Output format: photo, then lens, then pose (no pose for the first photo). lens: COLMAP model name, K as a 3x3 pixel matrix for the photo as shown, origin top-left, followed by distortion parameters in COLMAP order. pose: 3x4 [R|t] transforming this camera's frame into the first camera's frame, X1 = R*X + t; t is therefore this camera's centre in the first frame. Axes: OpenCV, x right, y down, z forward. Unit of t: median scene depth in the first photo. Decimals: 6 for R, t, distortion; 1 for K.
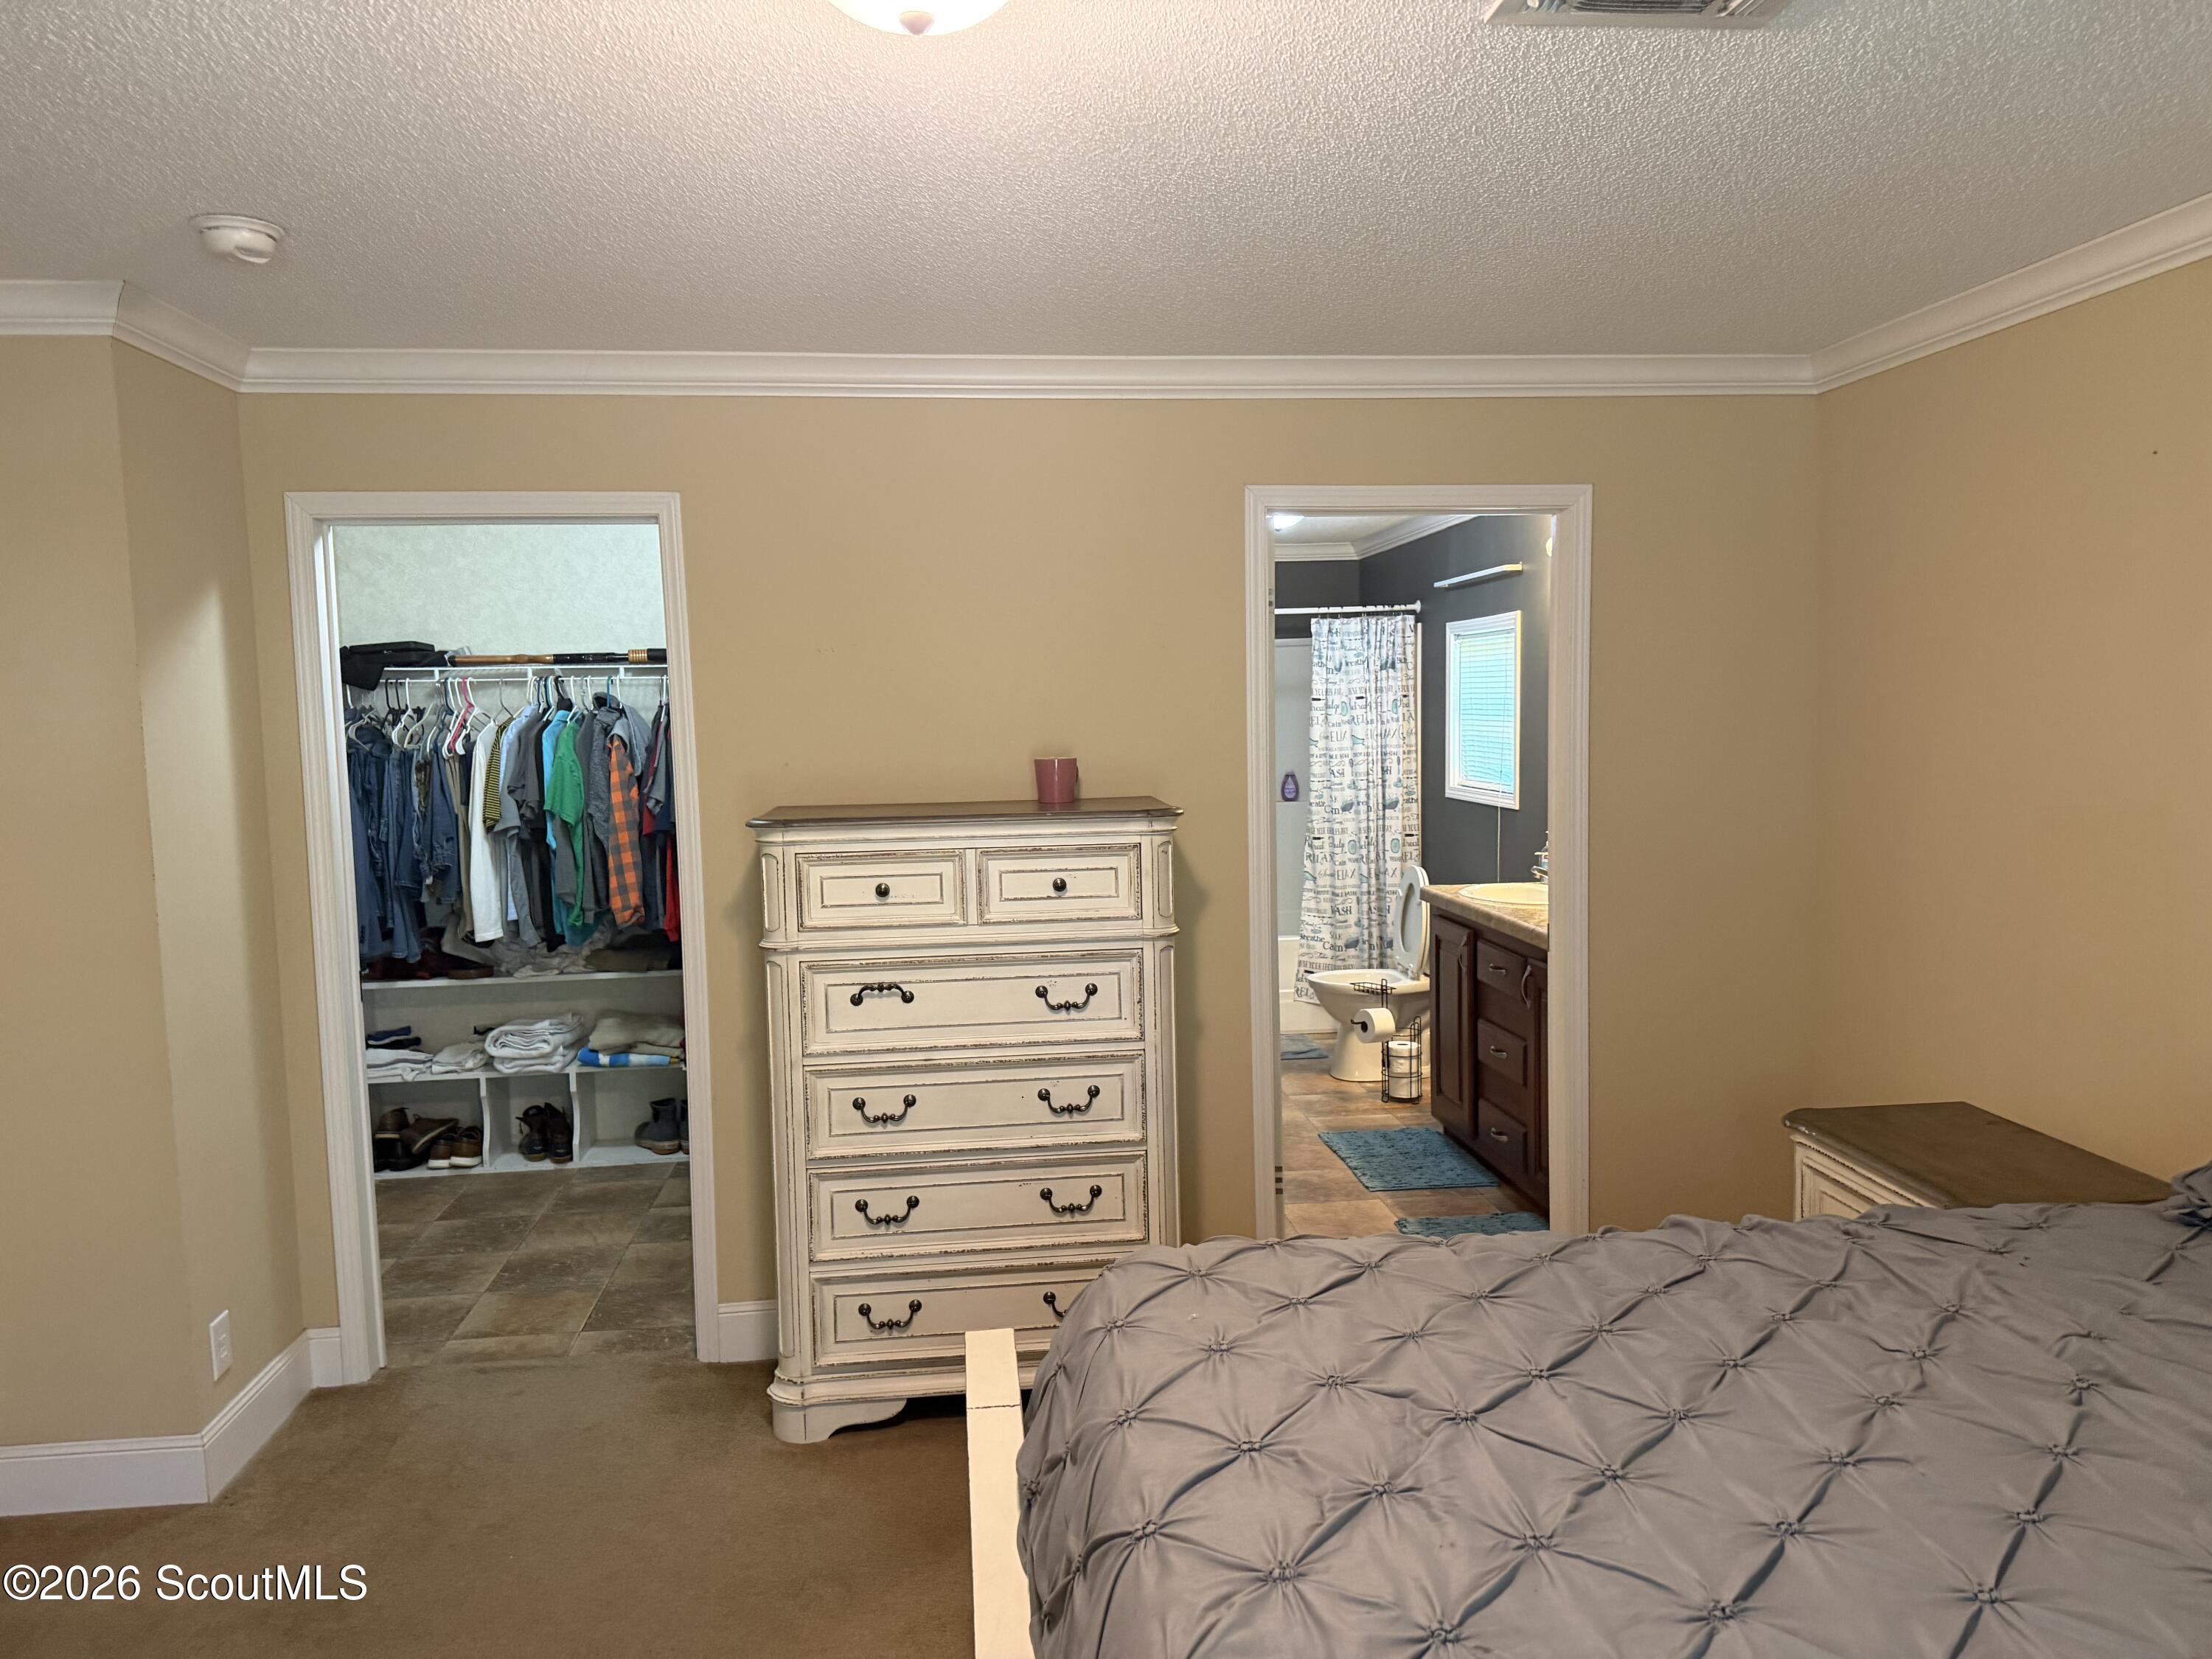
lens RADIAL K [[1550.5, 0, 1098.9], [0, 1550.5, 835.4], [0, 0, 1]] dist [0.090489, -0.083753]
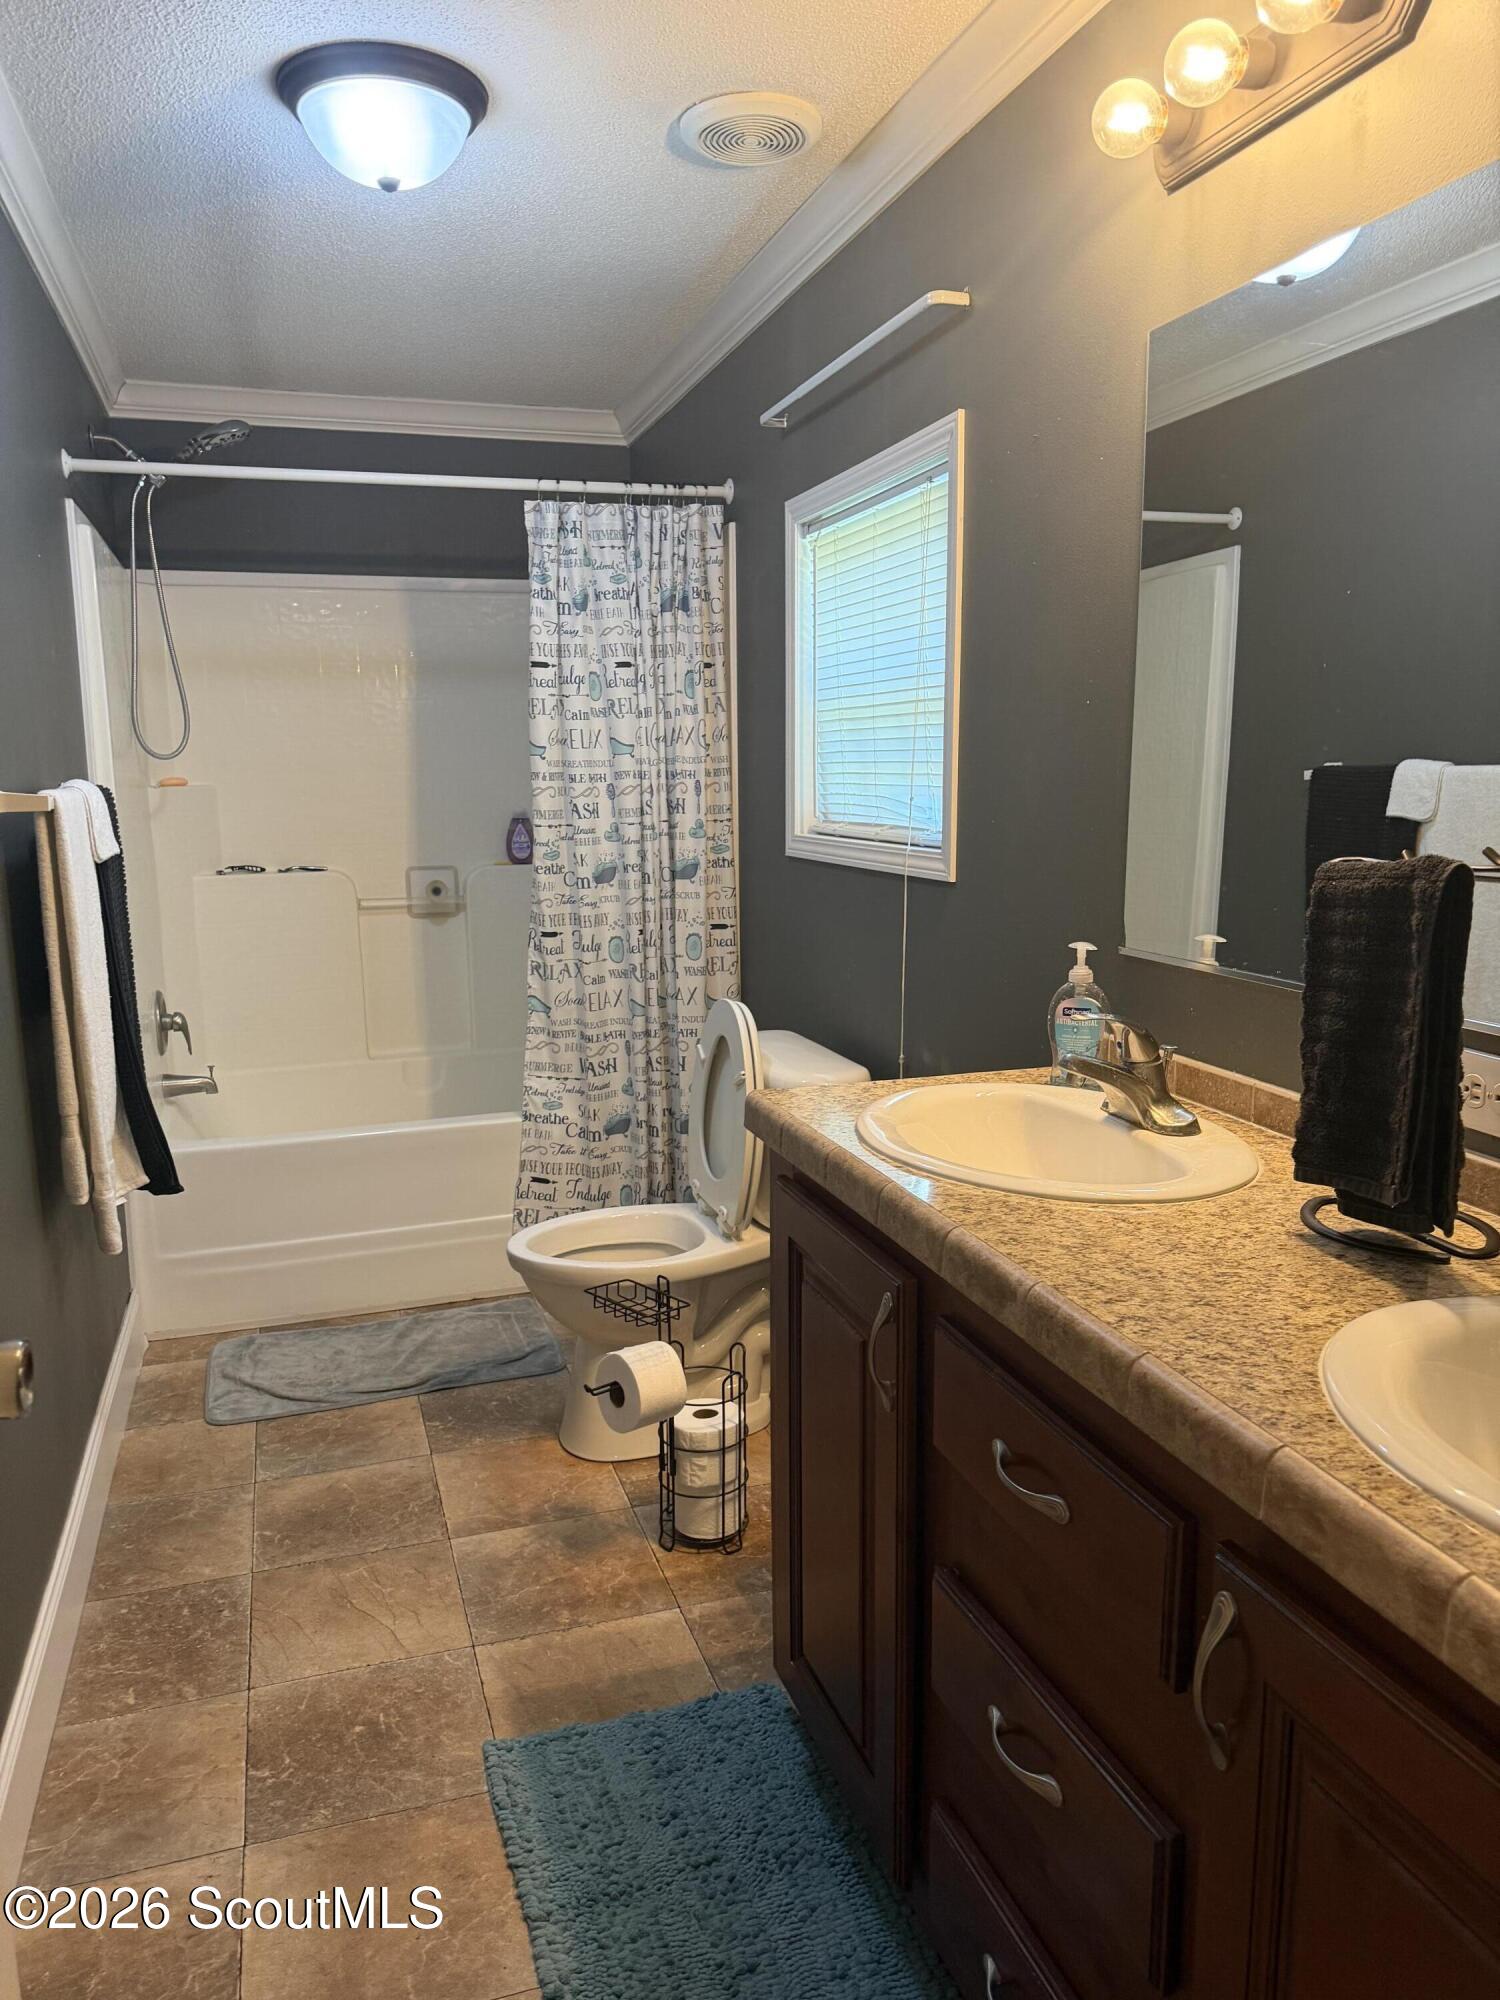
lens RADIAL K [[1396.0, 0, 770.6], [0, 1396.0, 1000.5], [0, 0, 1]] dist [0.126616, 0.000151]
pose [[0.973401, -0.023693, 0.227879, 0.105150], [0.006583, 0.997120, 0.075553, -0.011255], [-0.229013, -0.072044, 0.970754, 0.519195]]
